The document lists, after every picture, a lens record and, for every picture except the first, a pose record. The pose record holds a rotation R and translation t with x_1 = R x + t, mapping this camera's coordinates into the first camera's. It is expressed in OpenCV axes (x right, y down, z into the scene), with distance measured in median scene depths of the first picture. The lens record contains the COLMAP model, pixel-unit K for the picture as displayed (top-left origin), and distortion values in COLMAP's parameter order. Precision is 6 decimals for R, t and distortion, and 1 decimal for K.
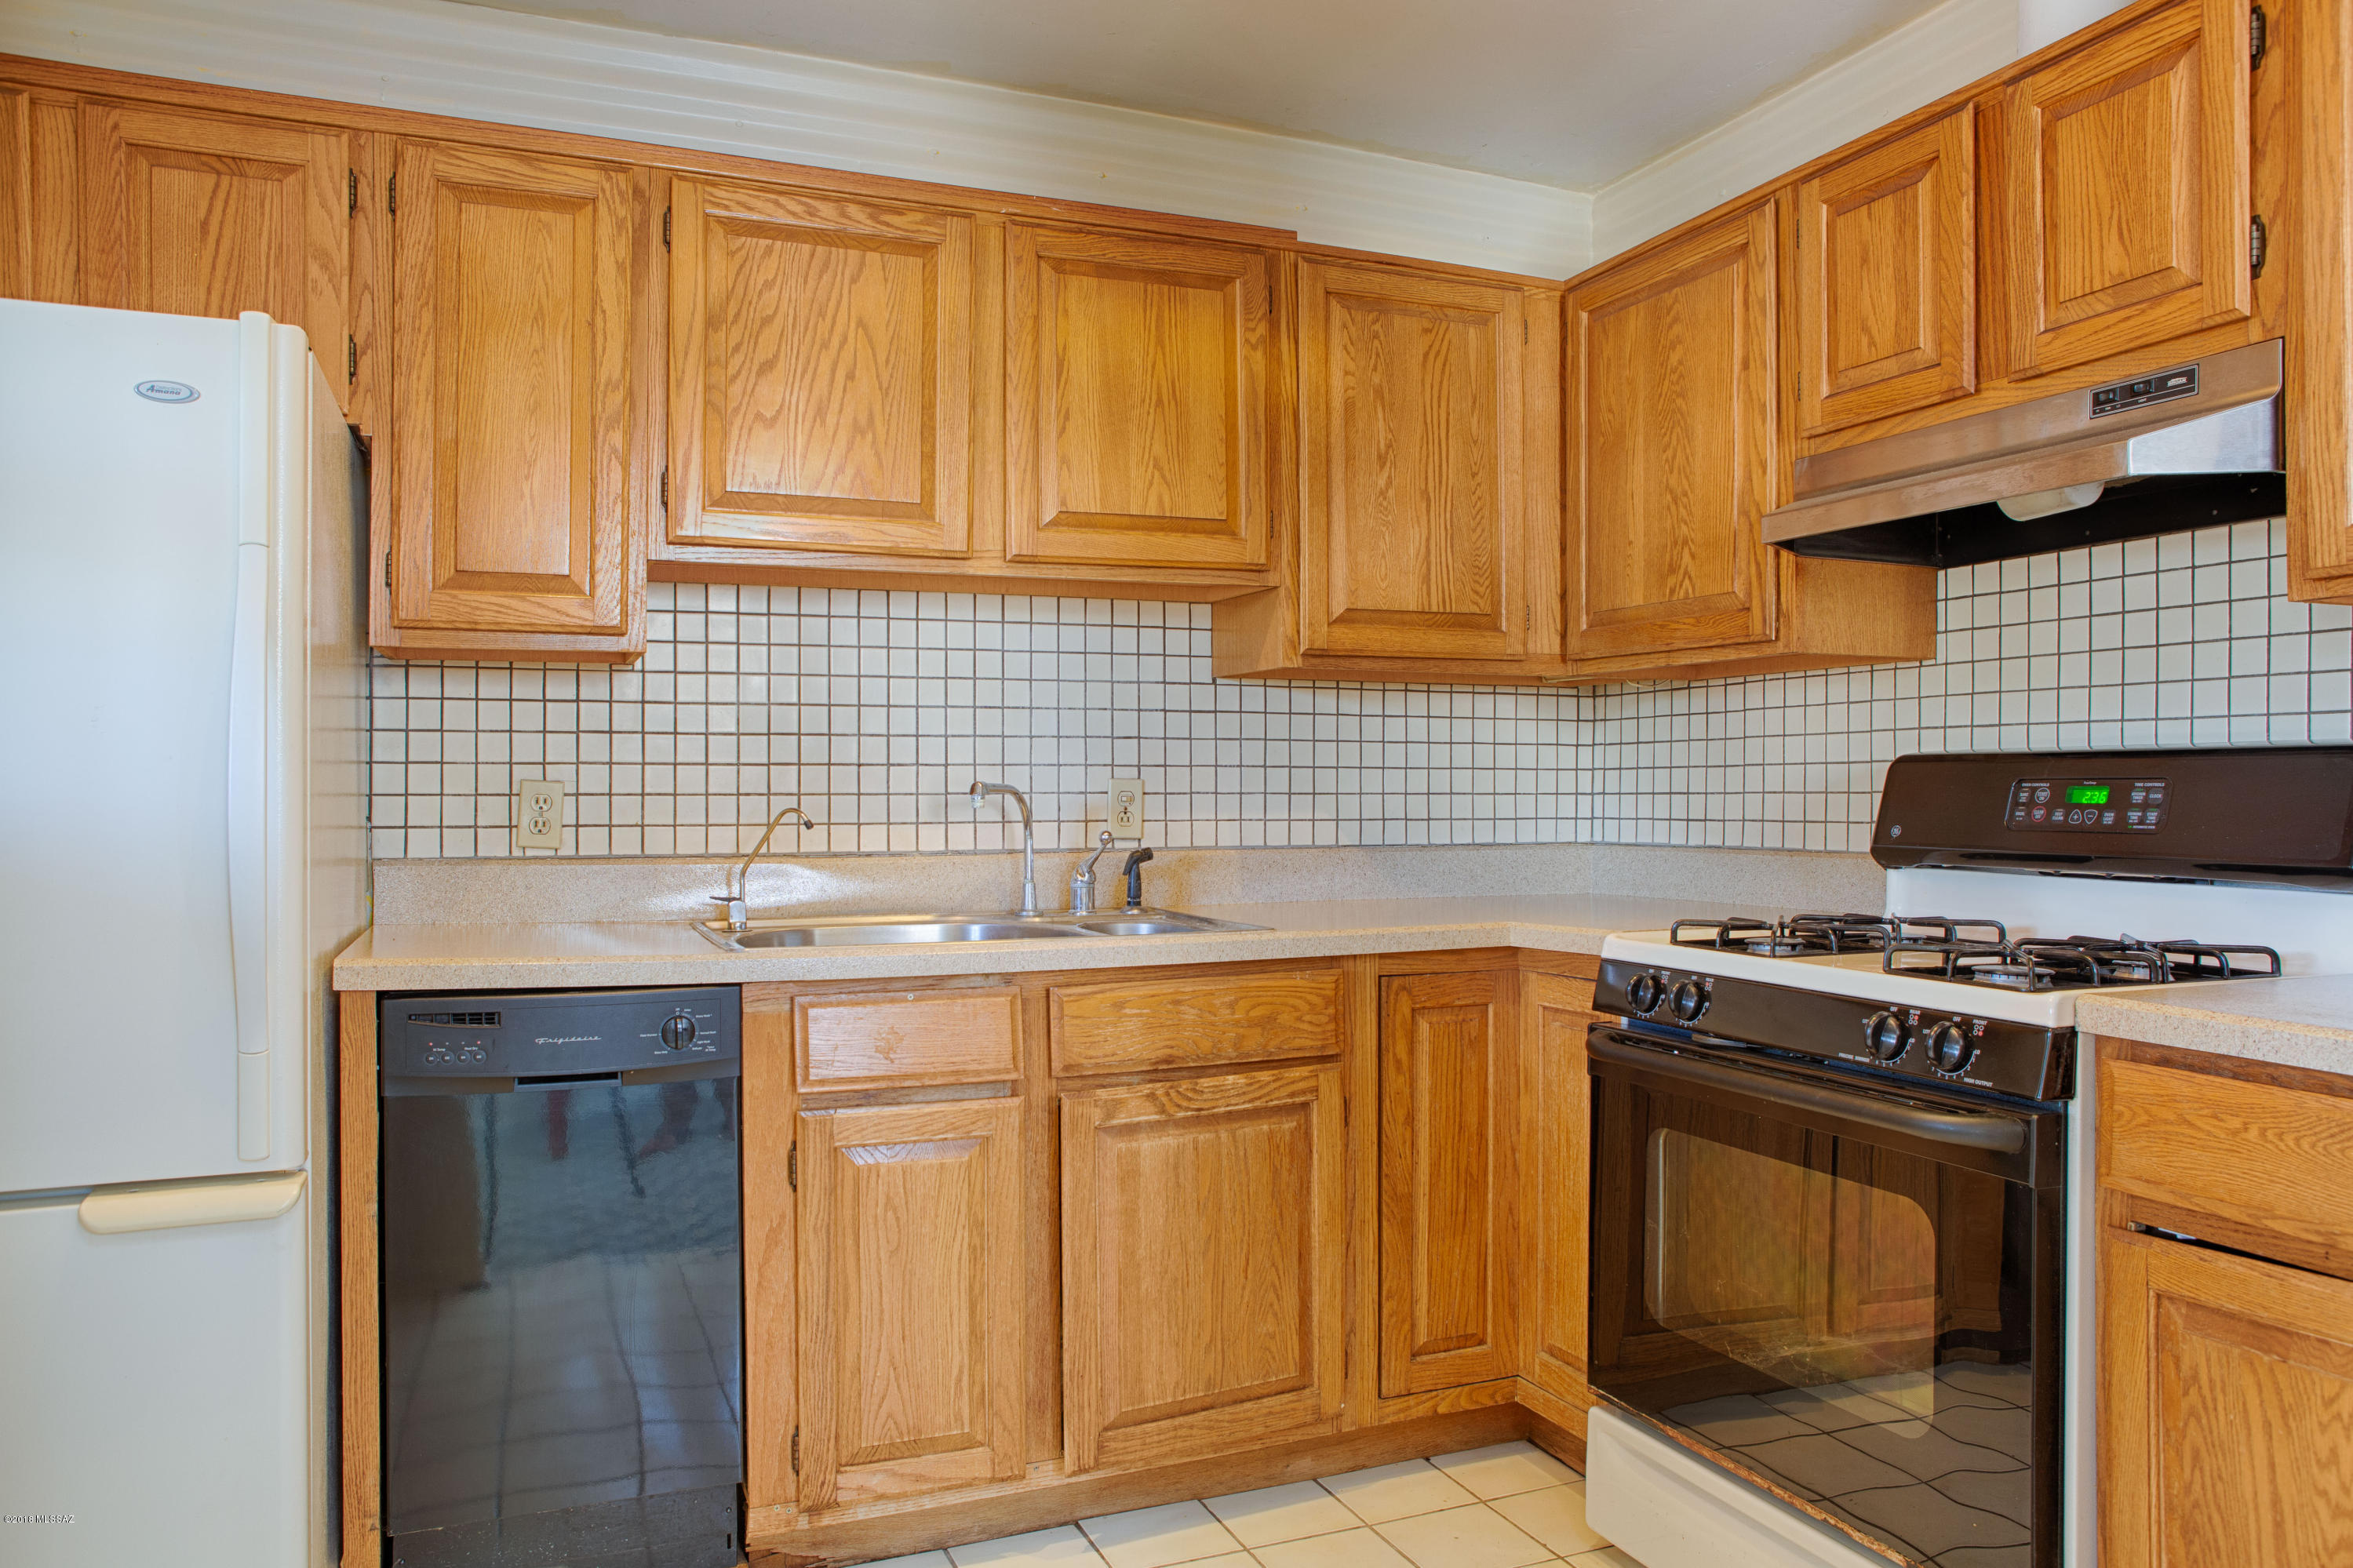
lens RADIAL K [[1649.3, 0, 1184.8], [0, 1649.3, 804.7], [0, 0, 1]] dist [-0.072418, 0.088590]
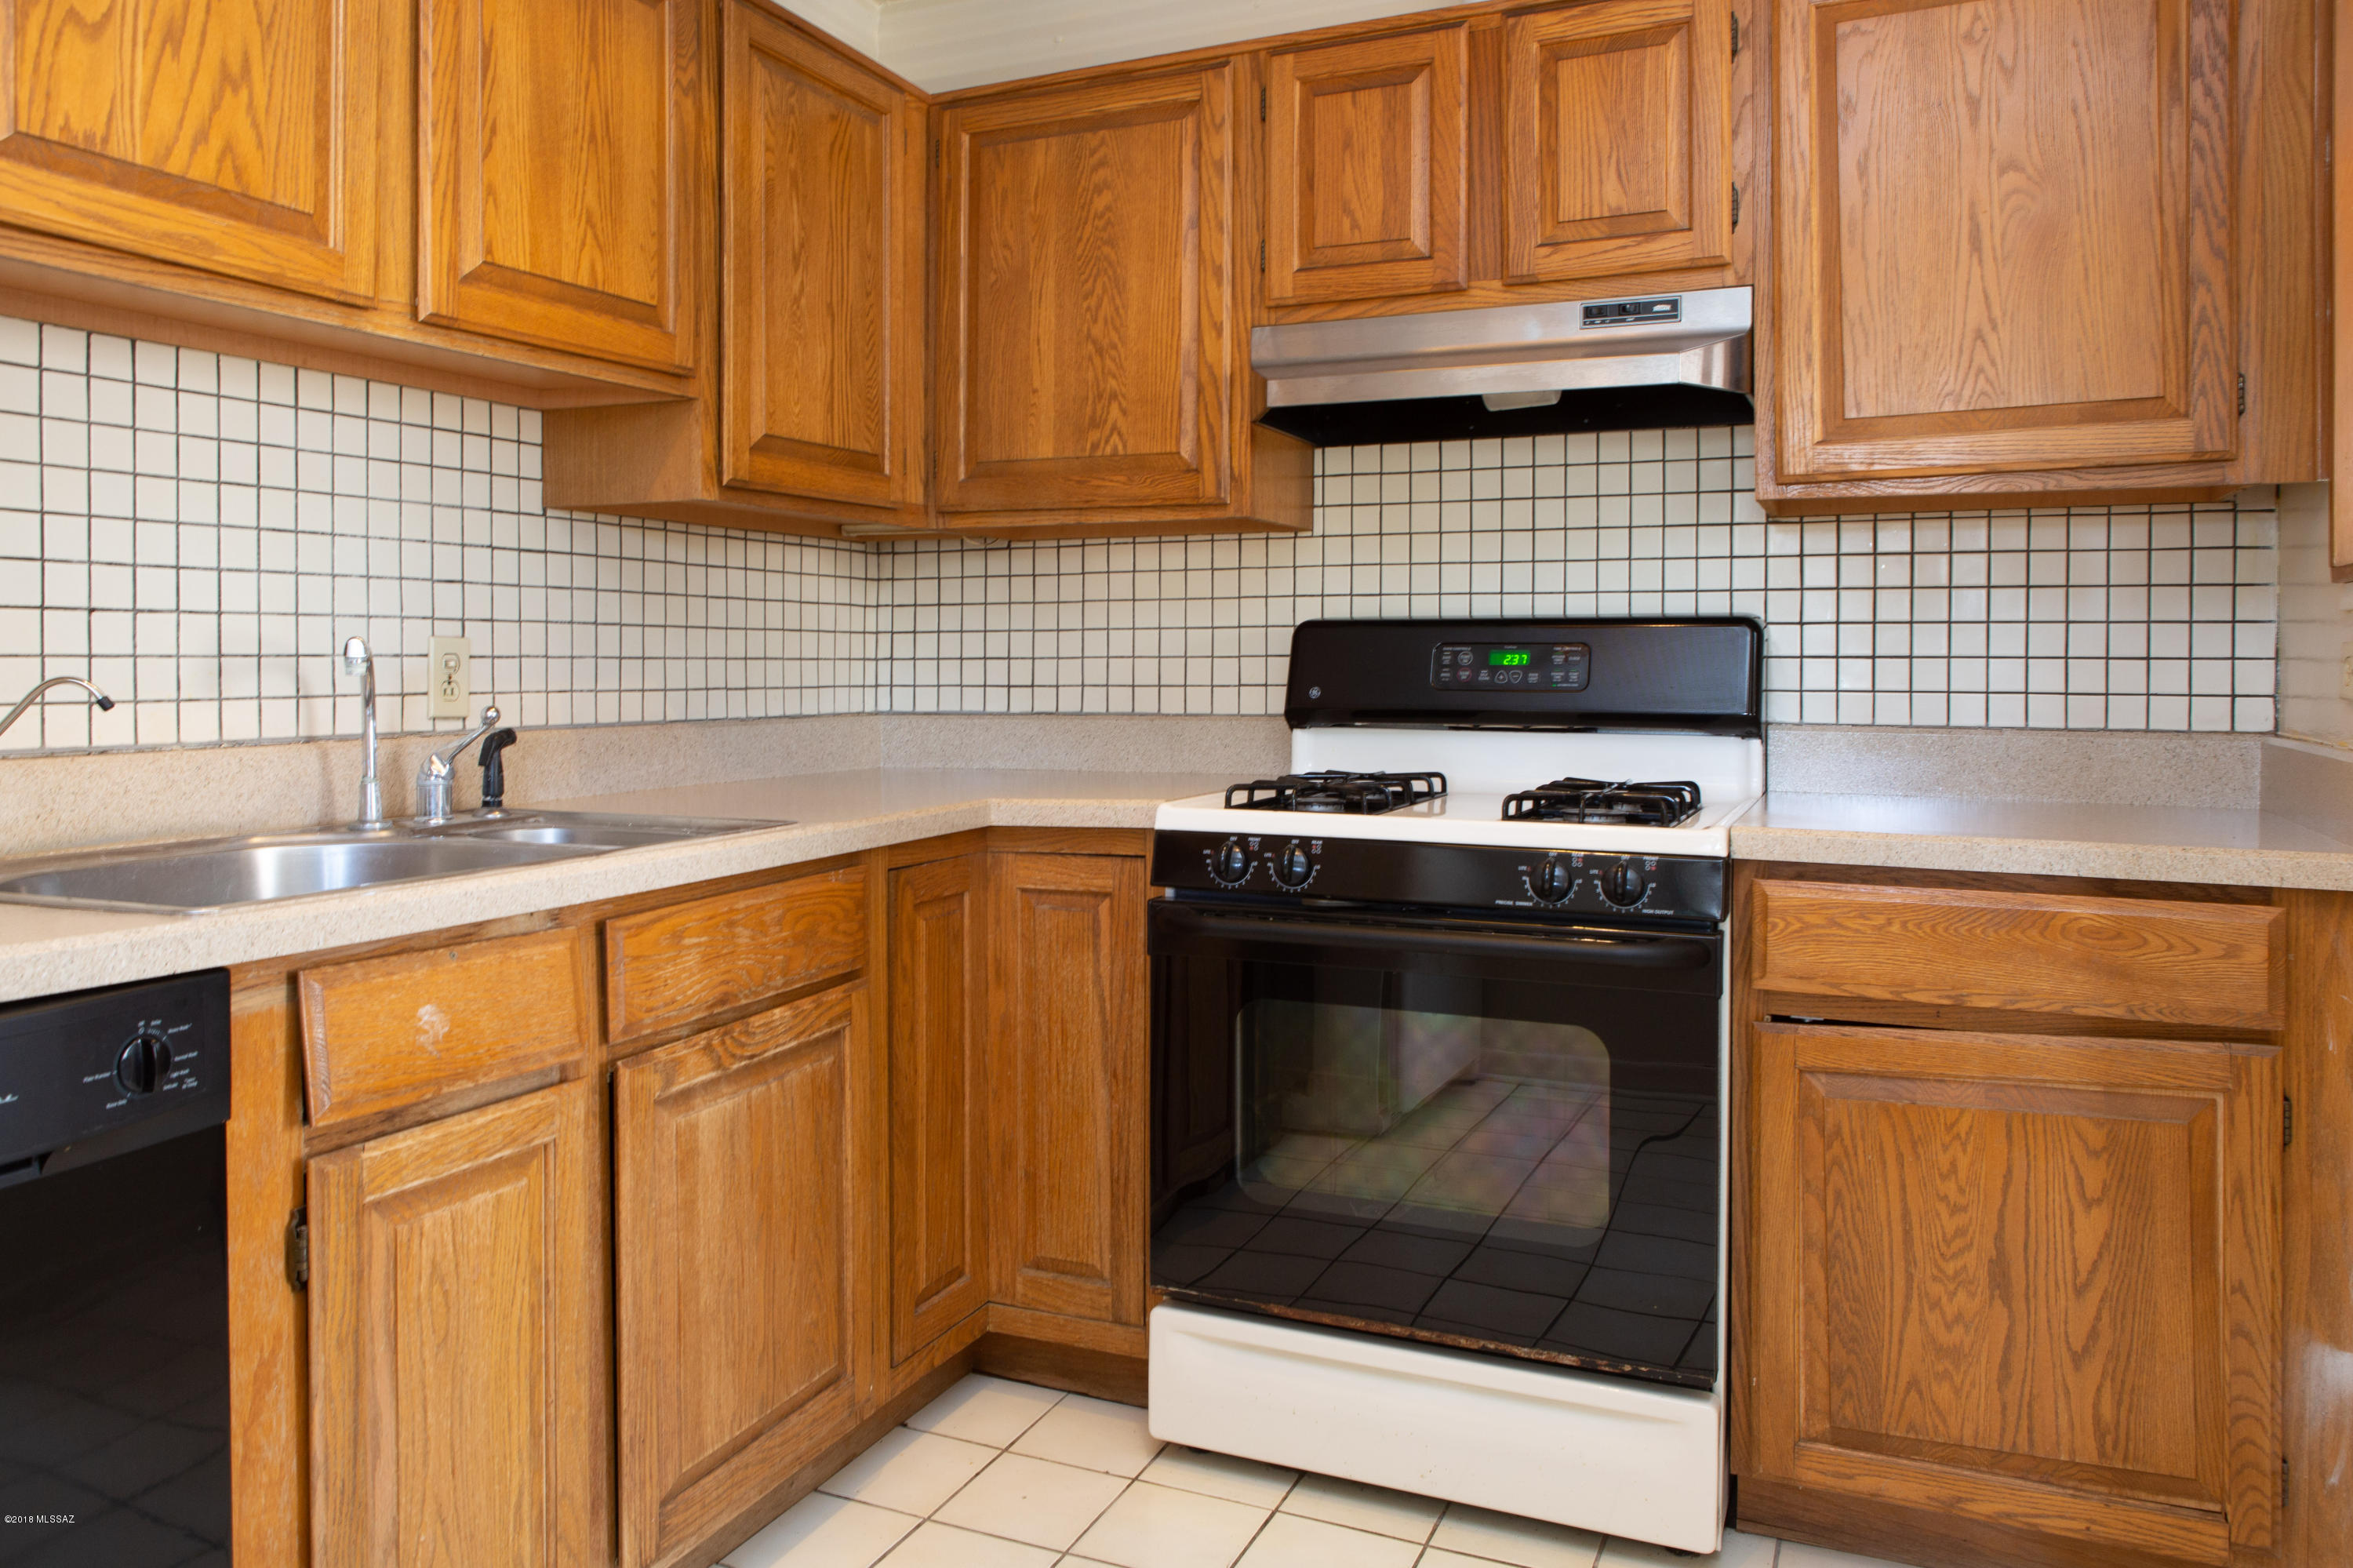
lens RADIAL K [[1683.5, 0, 1171.5], [0, 1683.5, 697.3], [0, 0, 1]] dist [-0.037285, 0.060934]
pose [[0.726843, -0.013890, 0.686664, -0.373207], [0.006009, 0.999886, 0.013866, 0.003519], [-0.686778, -0.005952, 0.726843, 0.269304]]
